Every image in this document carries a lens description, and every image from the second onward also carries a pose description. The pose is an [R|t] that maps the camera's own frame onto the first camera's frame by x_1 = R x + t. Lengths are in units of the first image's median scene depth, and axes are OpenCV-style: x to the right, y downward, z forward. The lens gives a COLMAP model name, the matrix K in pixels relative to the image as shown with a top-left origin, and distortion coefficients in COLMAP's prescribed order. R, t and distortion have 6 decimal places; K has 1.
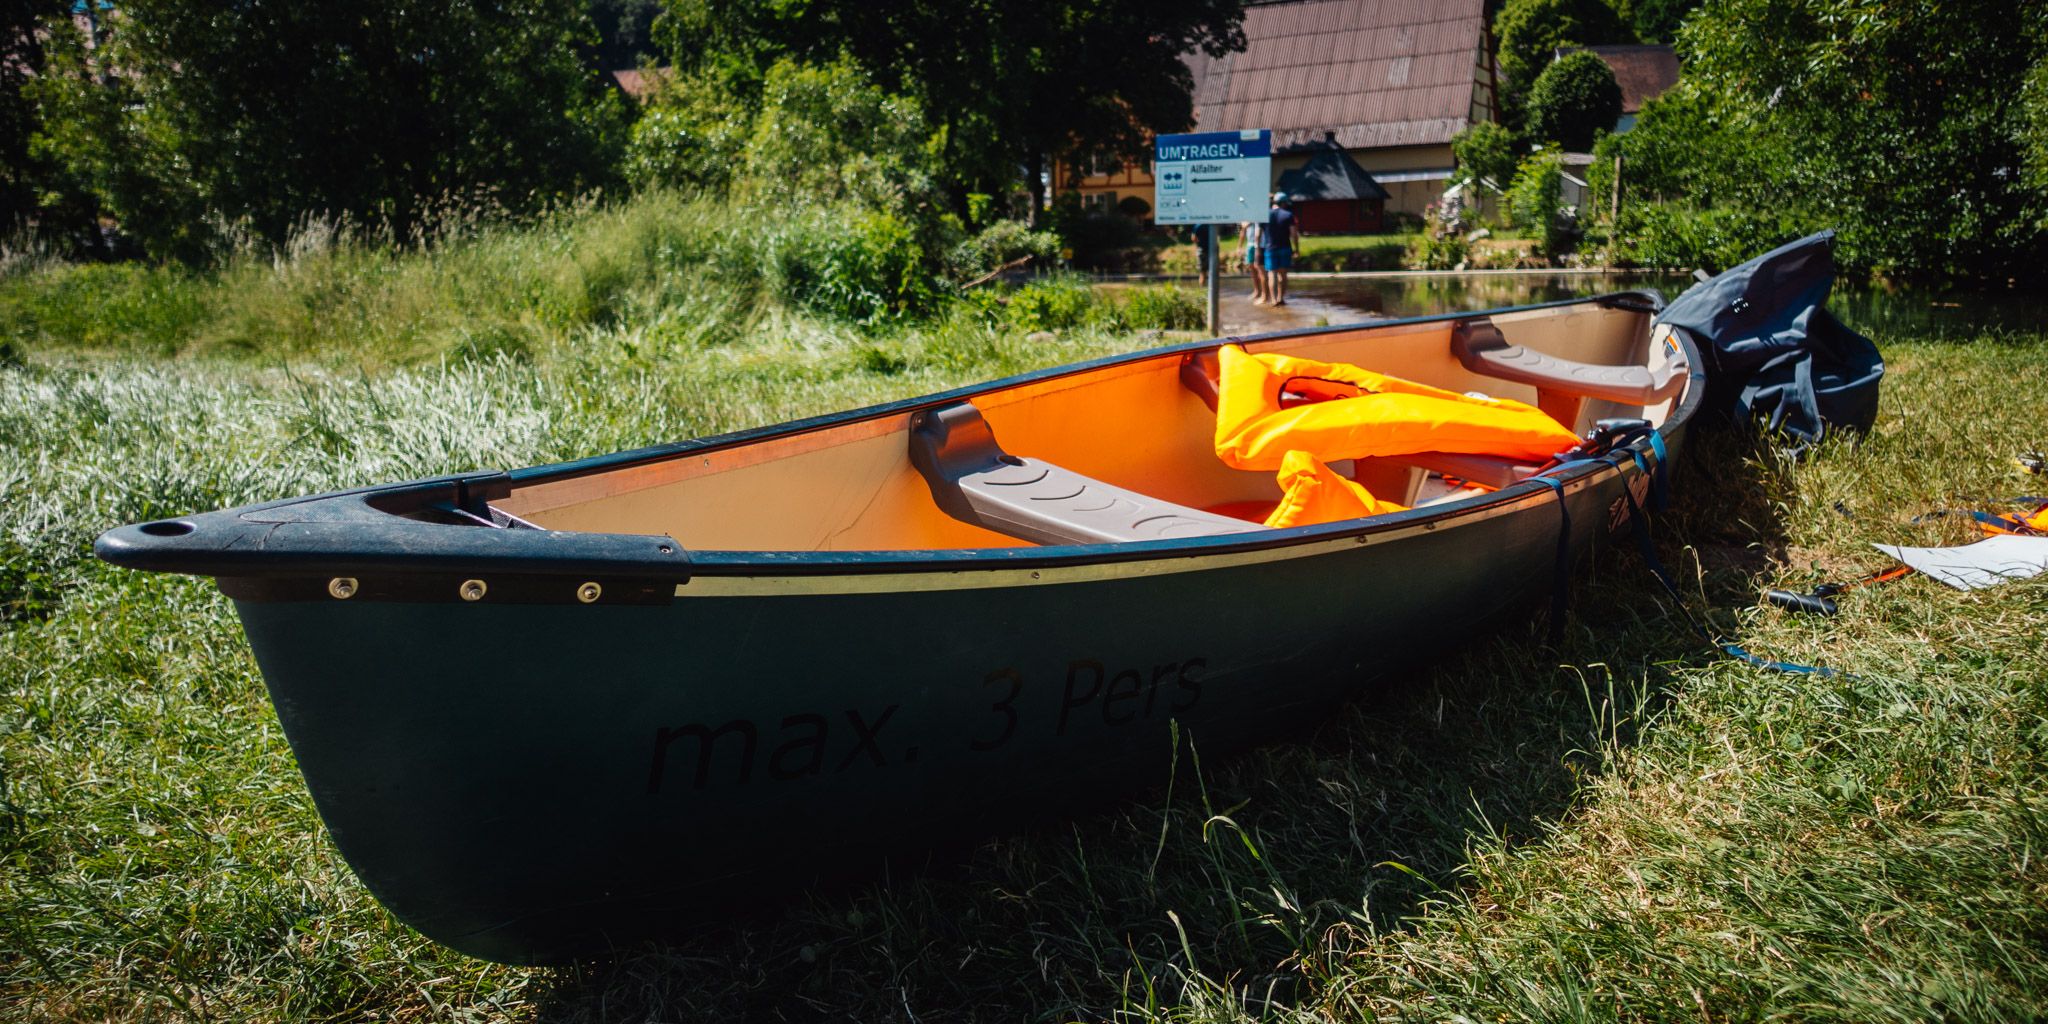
lens RADIAL K [[1420.4, 0, 1024.0], [0, 1420.4, 512.0], [0, 0, 1]] dist [-0.005866, -0.000689]
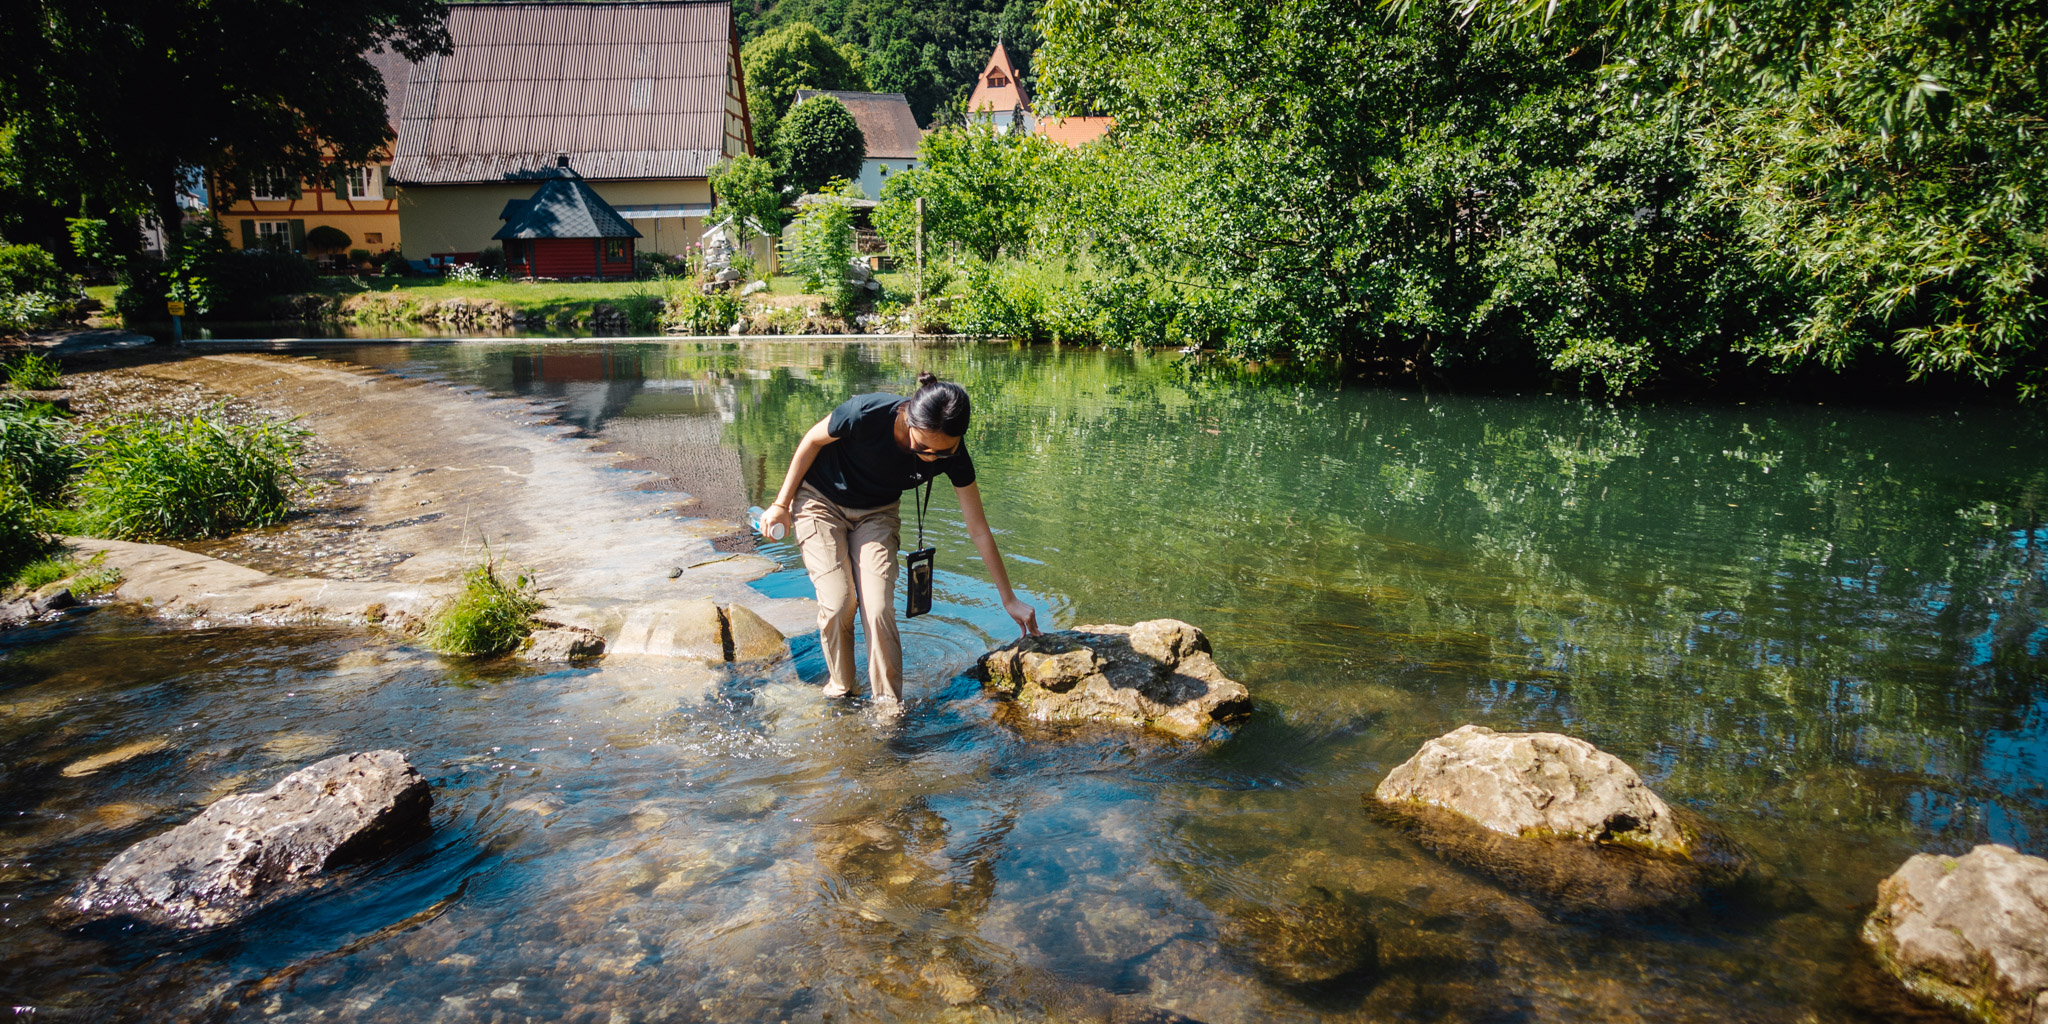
lens RADIAL K [[1423.7, 0, 1045.9], [0, 1423.7, 486.1], [0, 0, 1]] dist [-0.030185, 0.023808]
pose [[0.867648, -0.060170, 0.493525, 0.037495], [0.080787, 0.996520, -0.020533, -0.033671], [-0.490572, 0.057686, 0.869489, 0.141906]]
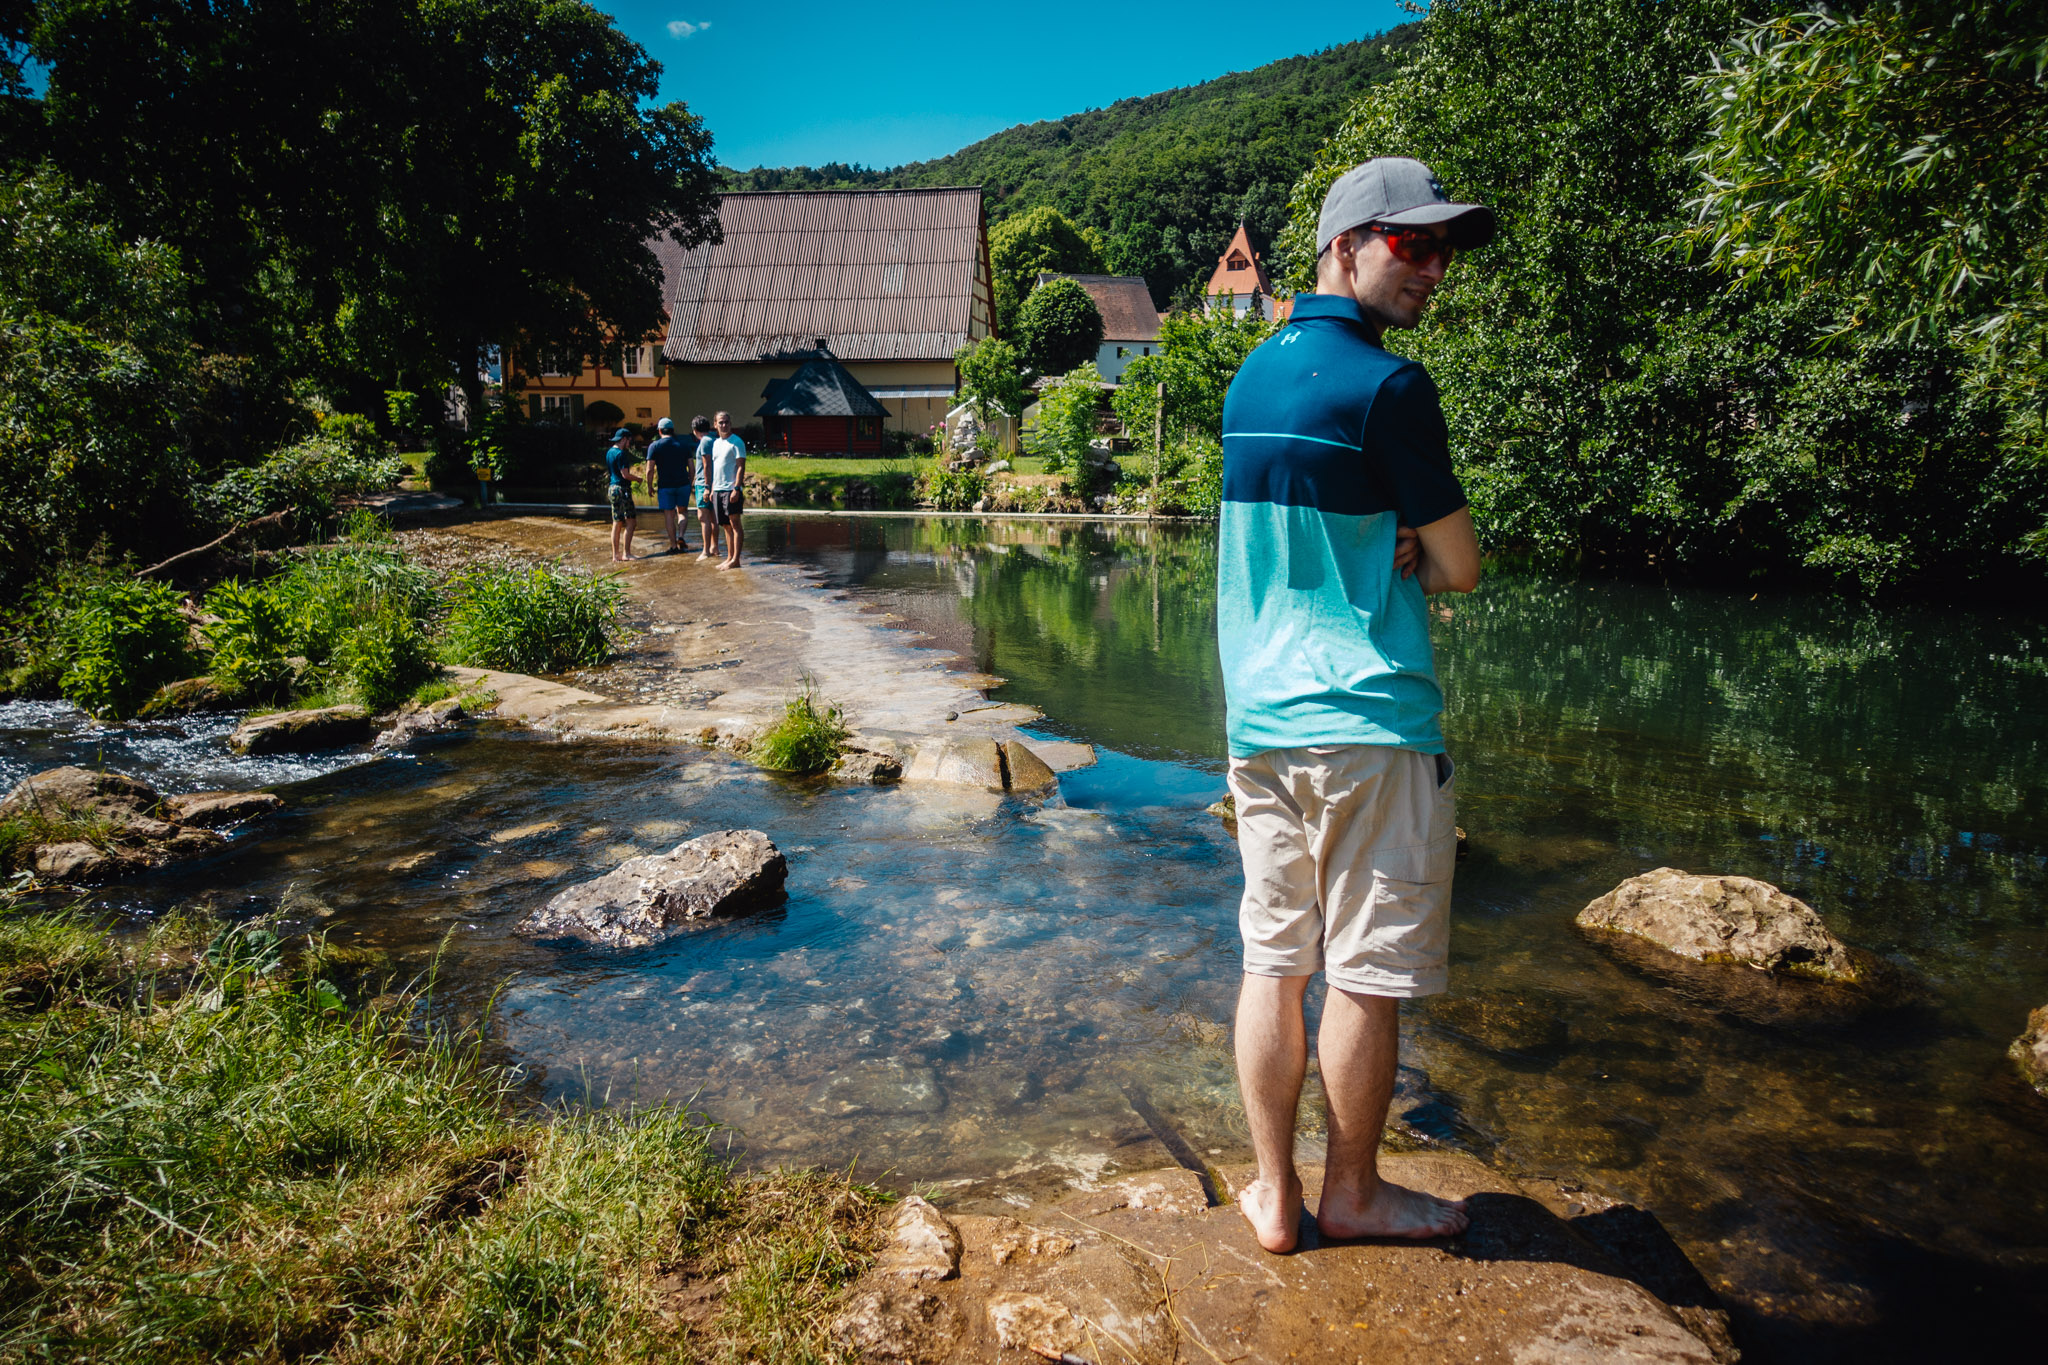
lens RADIAL K [[1420.5, 0, 1034.5], [0, 1420.5, 664.6], [0, 0, 1]] dist [-0.004257, -0.004669]
pose [[0.938141, -0.020868, 0.345625, 0.029994], [0.034144, 0.998893, -0.032368, -0.031778], [-0.344567, 0.042167, 0.937814, 0.131524]]
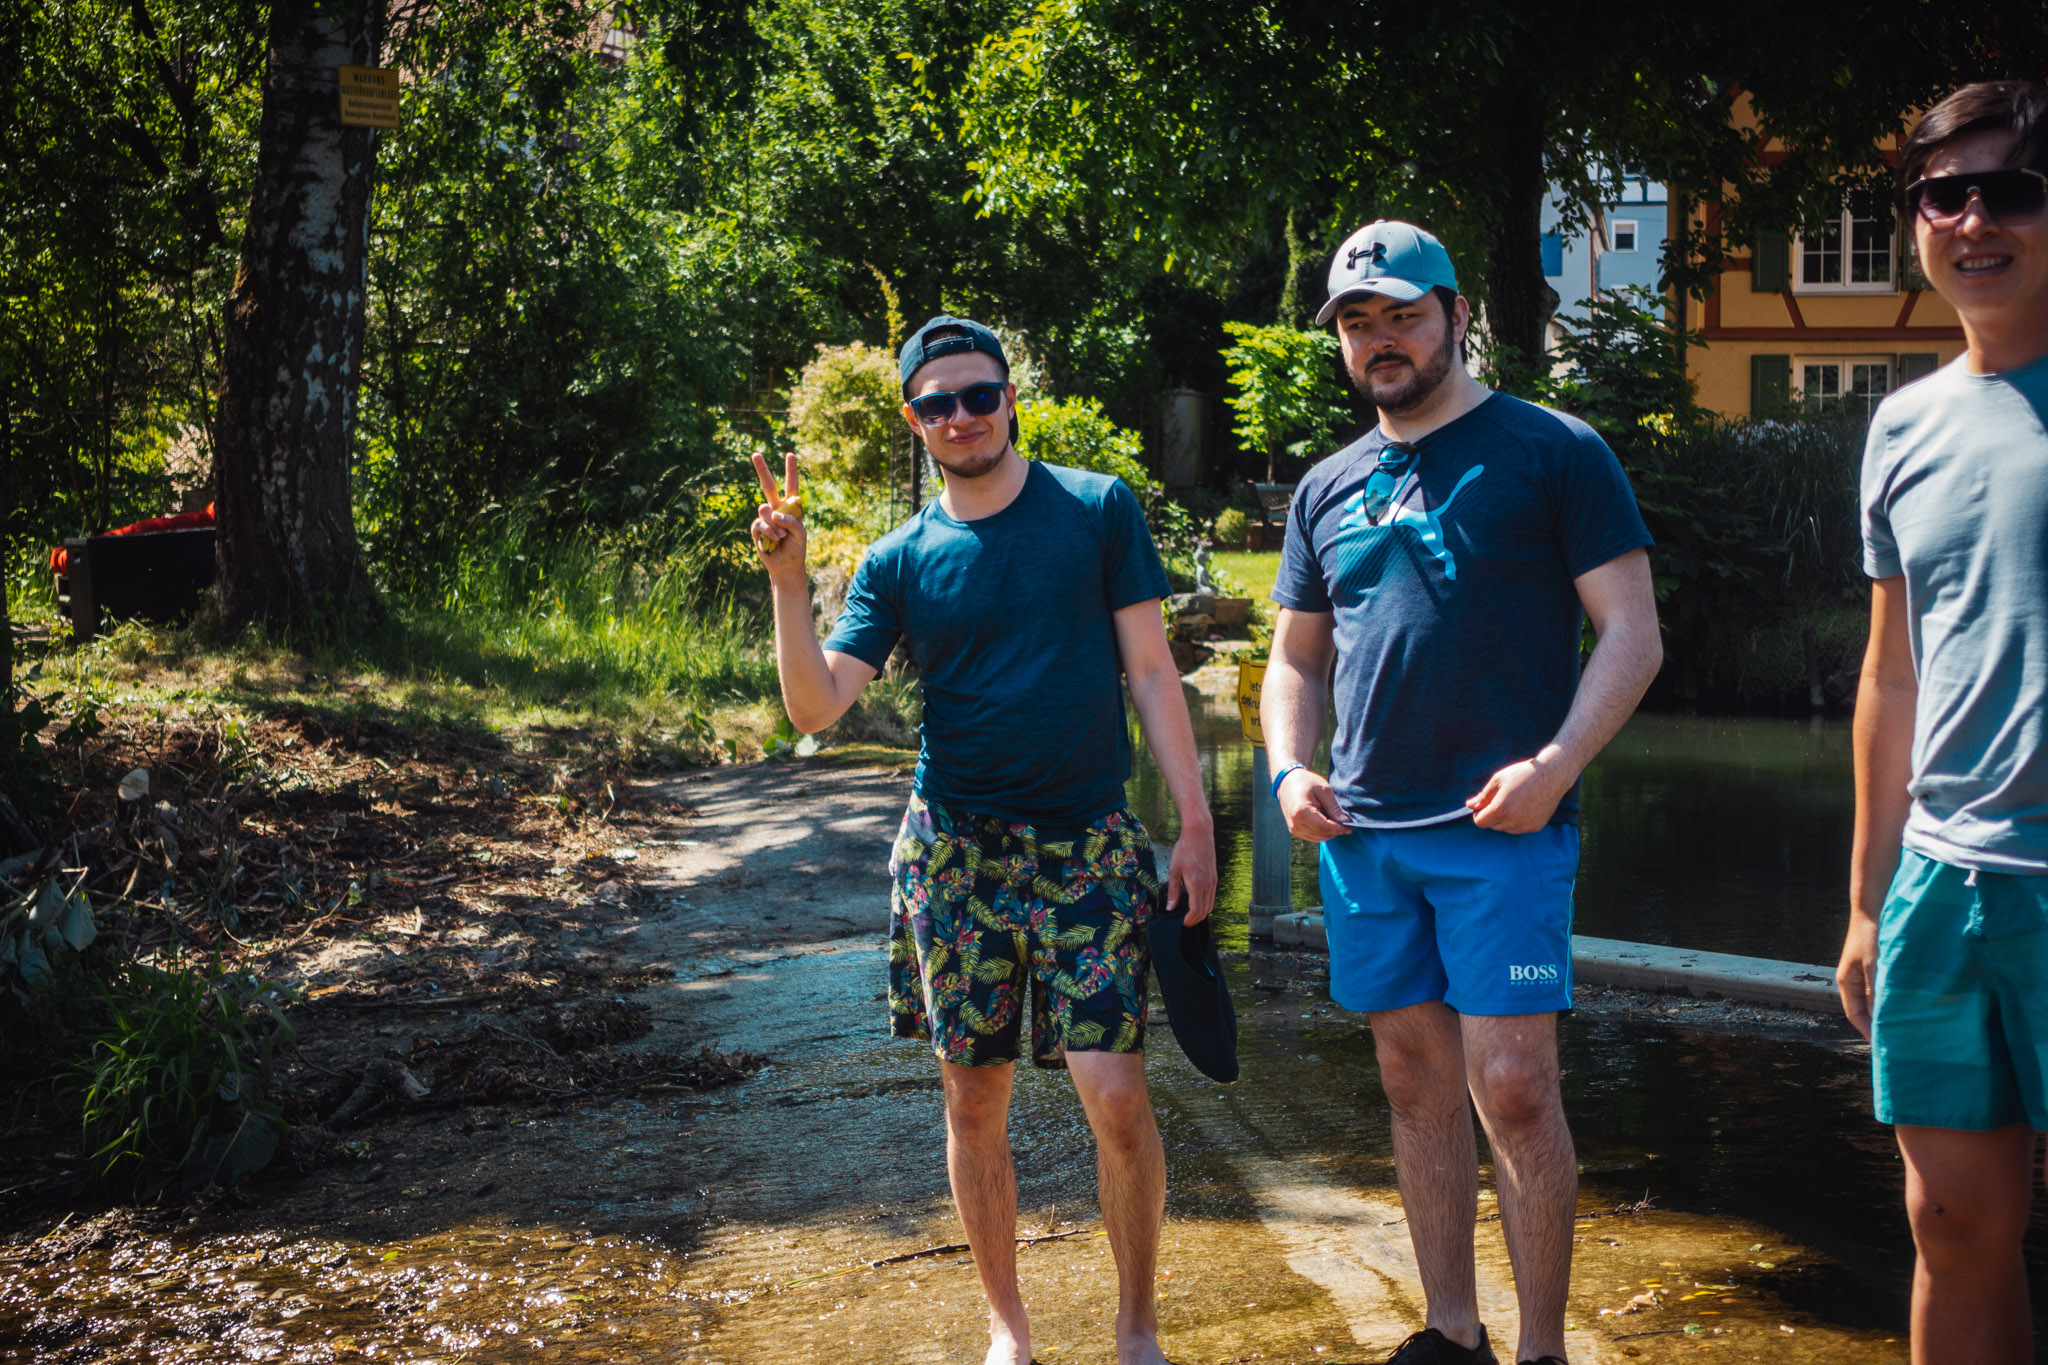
lens RADIAL K [[3688.4, 0, 1024.0], [0, 3688.4, 682.5], [0, 0, 1]] dist [0.015888, 0.014063]
pose [[0.982124, 0.046482, -0.182406, 0.042889], [-0.072175, 0.987959, -0.136853, -0.103596], [0.173848, 0.147571, 0.973653, 0.524248]]
